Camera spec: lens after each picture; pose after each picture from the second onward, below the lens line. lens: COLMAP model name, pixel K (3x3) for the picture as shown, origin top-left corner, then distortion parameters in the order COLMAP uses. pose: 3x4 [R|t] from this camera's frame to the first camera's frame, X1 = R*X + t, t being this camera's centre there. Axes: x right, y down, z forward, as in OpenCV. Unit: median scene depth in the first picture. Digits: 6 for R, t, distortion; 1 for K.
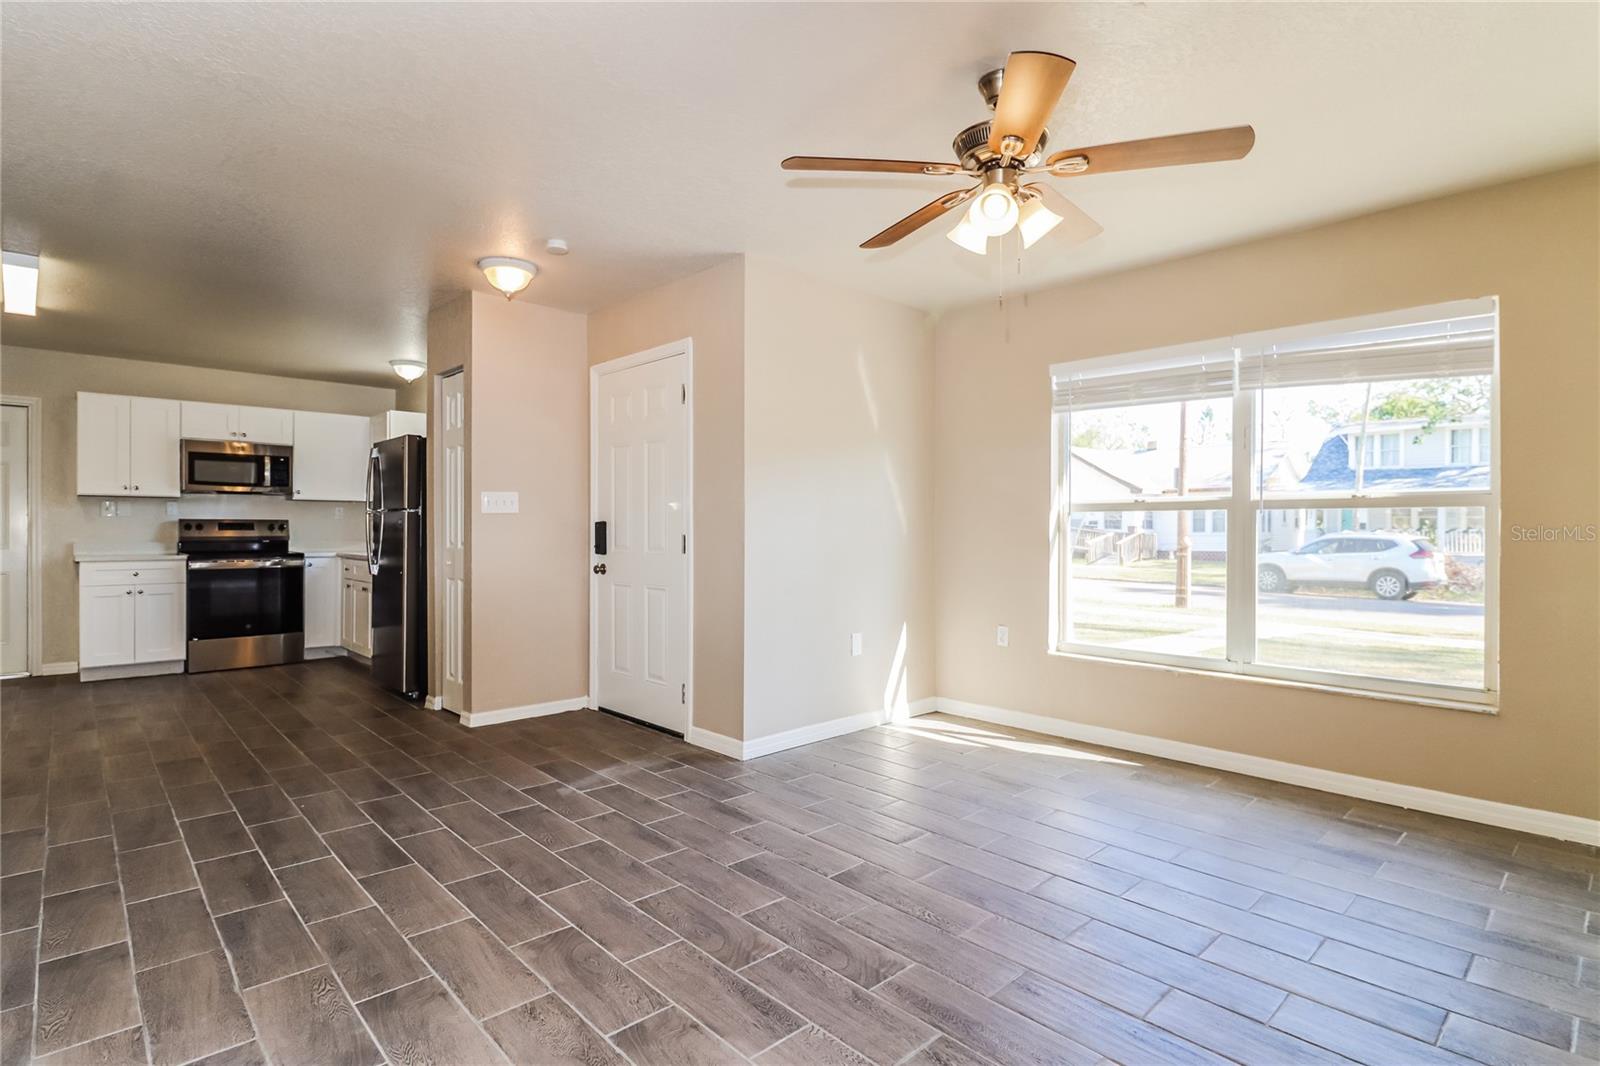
lens RADIAL K [[787.6, 0, 778.4], [0, 787.6, 530.7], [0, 0, 1]] dist [0.008314, -0.004730]
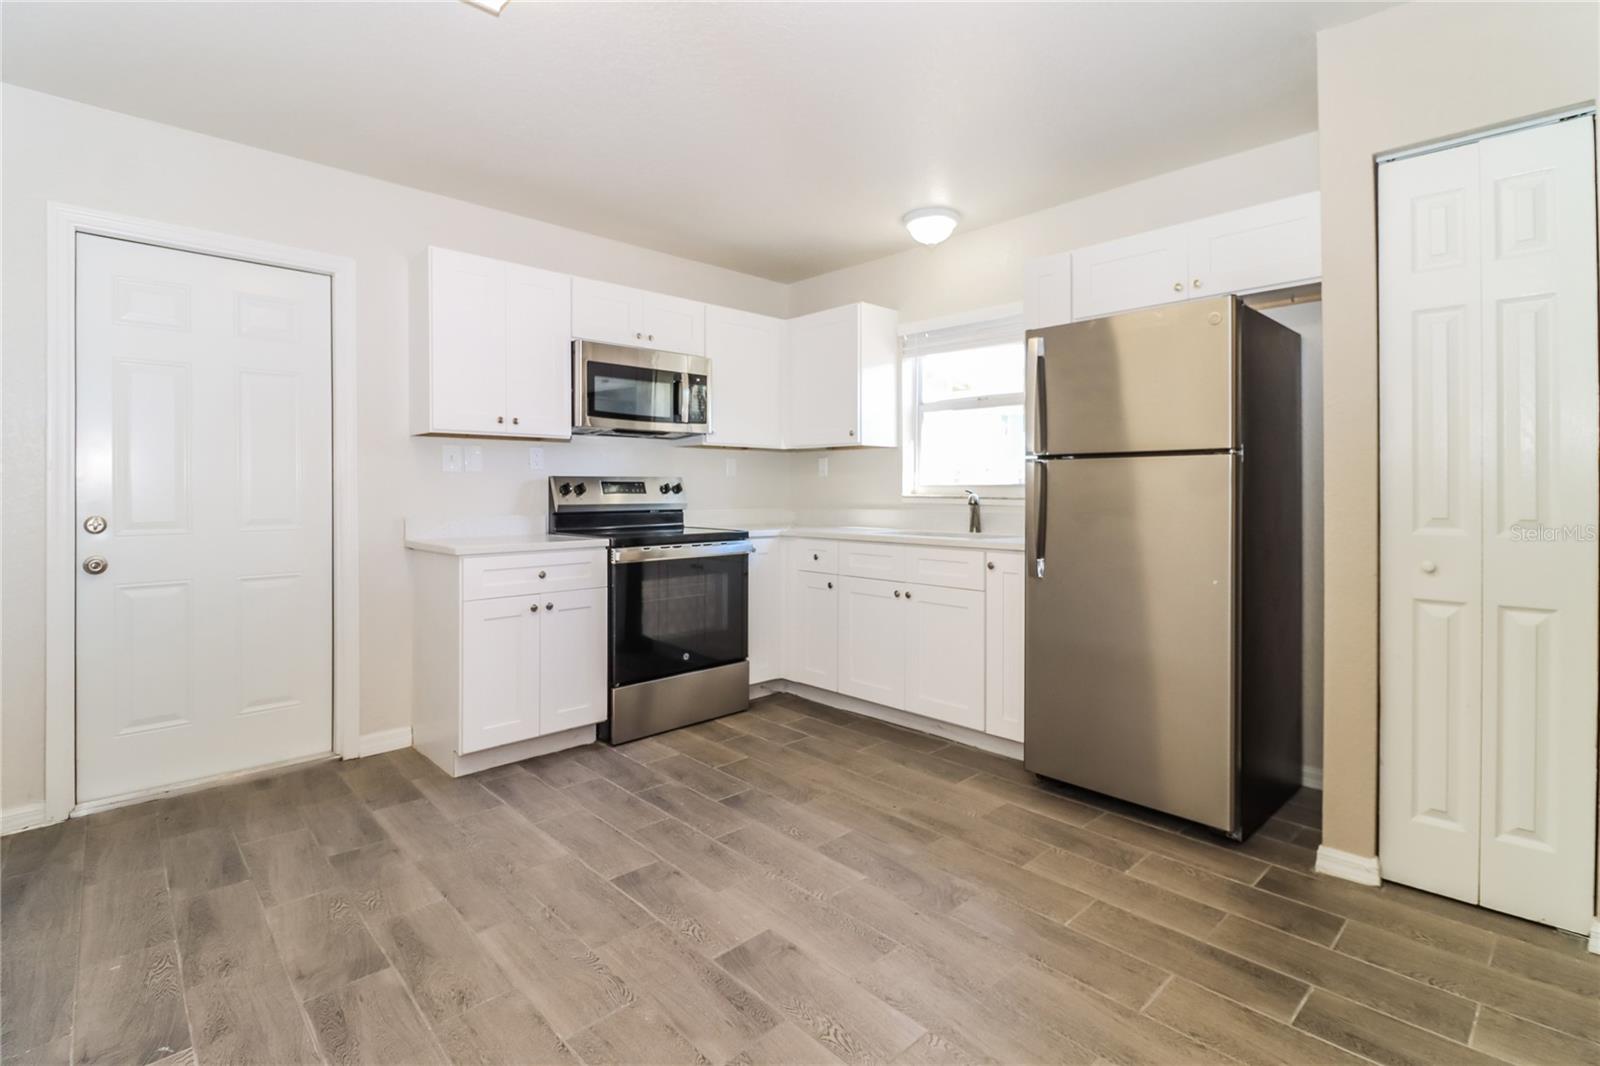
lens RADIAL K [[744.0, 0, 815.1], [0, 744.0, 487.9], [0, 0, 1]] dist [0.002093, -0.001848]
pose [[0.999630, -0.001578, 0.027146, -0.634505], [0.001832, 0.999955, -0.009324, -0.000247], [-0.027130, 0.009370, 0.999588, 0.473221]]
